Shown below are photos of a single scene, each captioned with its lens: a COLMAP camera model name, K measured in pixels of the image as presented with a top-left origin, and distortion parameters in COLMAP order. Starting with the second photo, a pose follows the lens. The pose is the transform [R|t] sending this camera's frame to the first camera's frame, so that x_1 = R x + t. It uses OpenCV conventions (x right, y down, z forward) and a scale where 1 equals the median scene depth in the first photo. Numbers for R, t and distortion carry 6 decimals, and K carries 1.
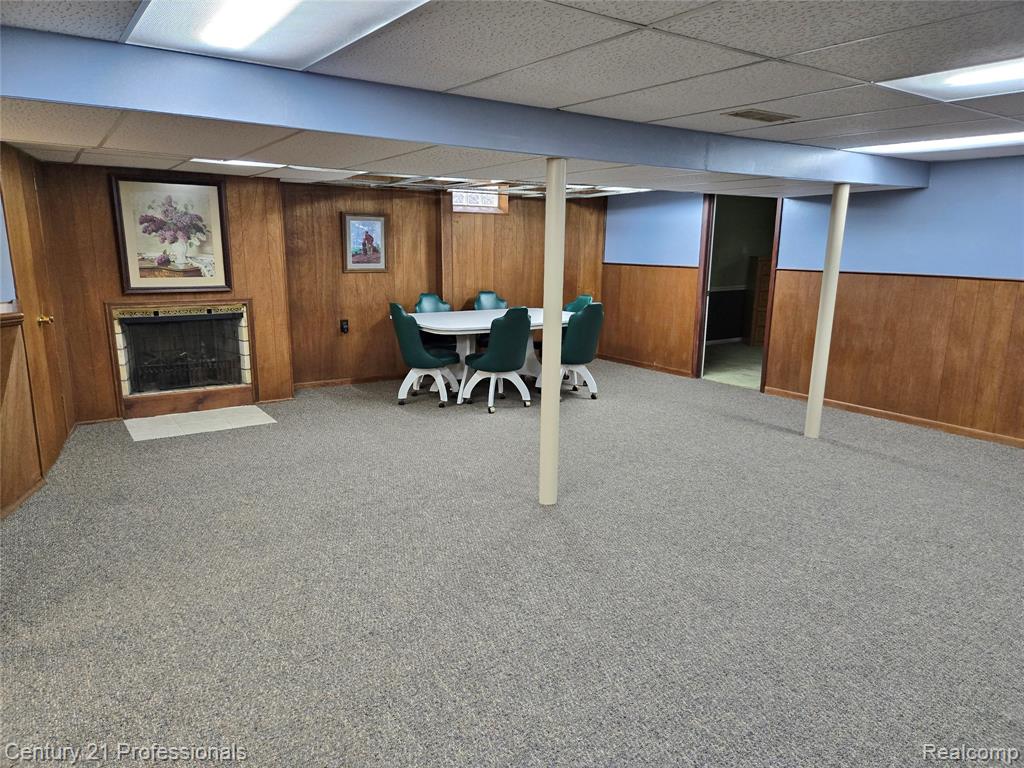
lens RADIAL K [[687.7, 0, 511.9], [0, 687.7, 393.6], [0, 0, 1]] dist [0.059561, -0.043475]
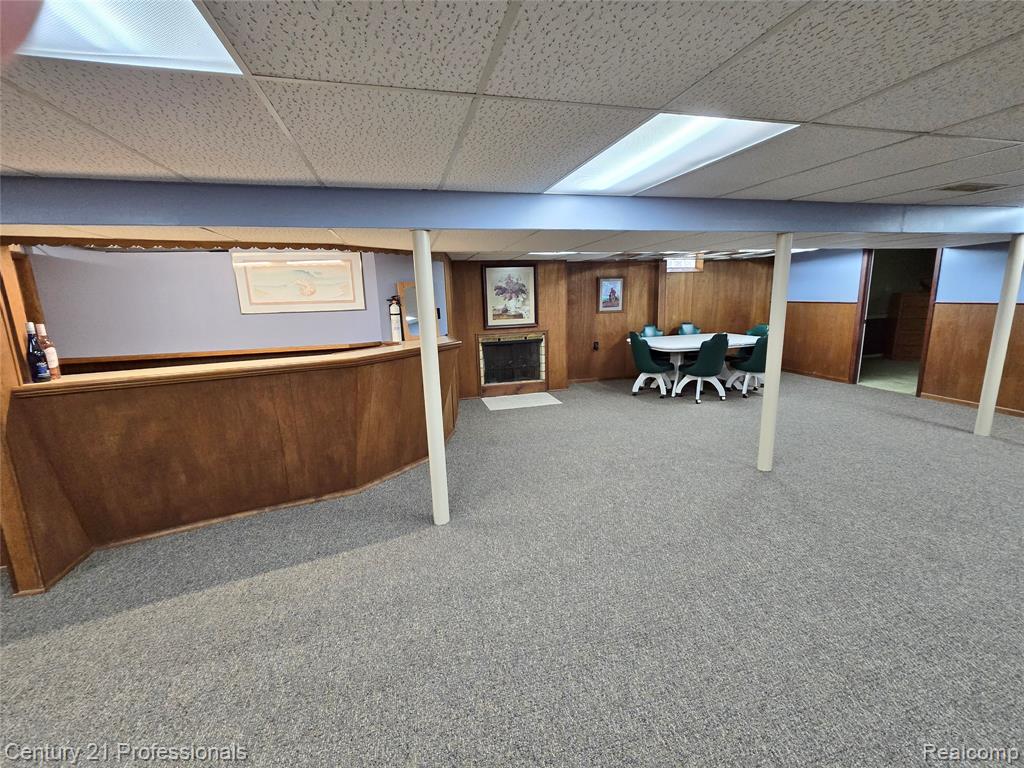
lens RADIAL K [[426.2, 0, 510.2], [0, 426.2, 375.2], [0, 0, 1]] dist [0.001462, 0.000342]
pose [[0.939235, 0.024537, -0.342398, -0.111545], [-0.032697, 0.999302, -0.018080, -0.004207], [0.341715, 0.028176, 0.939381, -0.021421]]
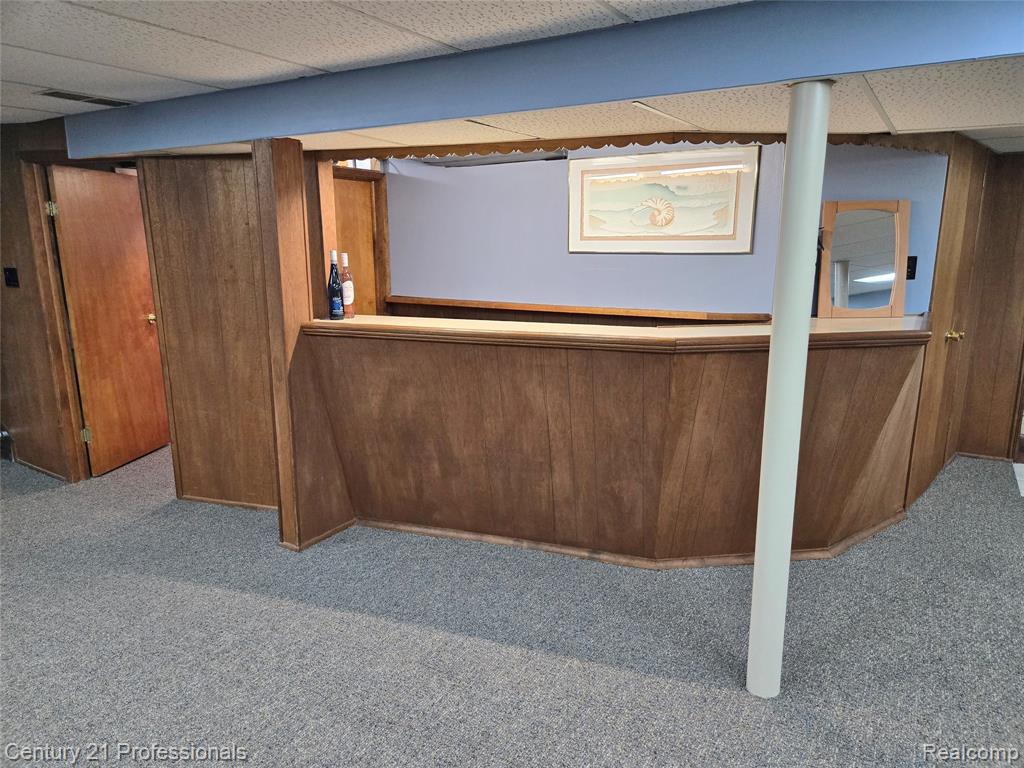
lens RADIAL K [[687.7, 0, 505.1], [0, 687.7, 391.5], [0, 0, 1]] dist [0.059561, -0.043475]
pose [[0.402908, 0.185467, -0.896252, -0.081397], [-0.187515, 0.975207, 0.117509, -0.029262], [0.895825, 0.120716, 0.427697, 0.111855]]
